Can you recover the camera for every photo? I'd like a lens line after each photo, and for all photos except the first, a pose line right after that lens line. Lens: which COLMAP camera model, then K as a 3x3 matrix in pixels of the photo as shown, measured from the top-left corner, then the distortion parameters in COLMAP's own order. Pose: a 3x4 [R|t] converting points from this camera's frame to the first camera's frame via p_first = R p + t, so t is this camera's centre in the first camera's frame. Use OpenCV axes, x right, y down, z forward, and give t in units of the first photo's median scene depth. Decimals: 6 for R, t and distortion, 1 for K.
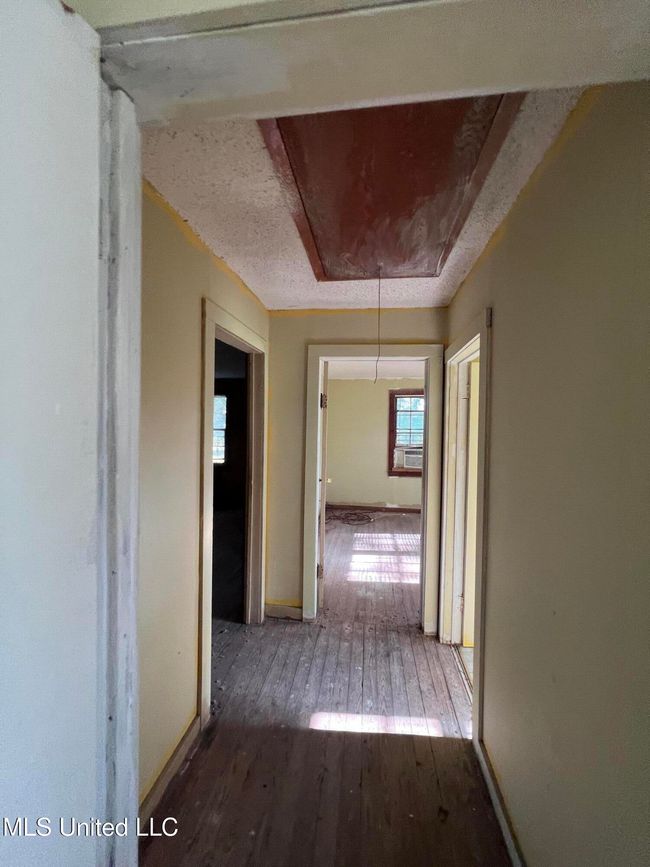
lens RADIAL K [[348.6, 0, 324.9], [0, 348.6, 433.8], [0, 0, 1]] dist [0.000115, 0.000002]
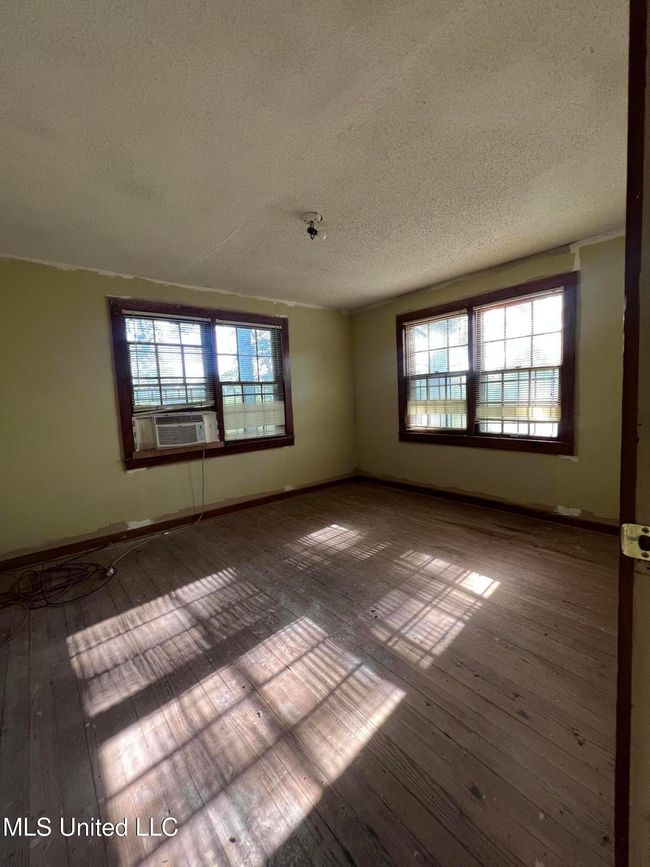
lens RADIAL K [[351.4, 0, 325.4], [0, 351.4, 434.1], [0, 0, 1]] dist [-0.002227, -0.000093]
pose [[0.684824, -0.114814, 0.719607, 0.016742], [0.069883, 0.993306, 0.091978, 0.041956], [-0.725350, -0.012700, 0.688263, 0.432549]]
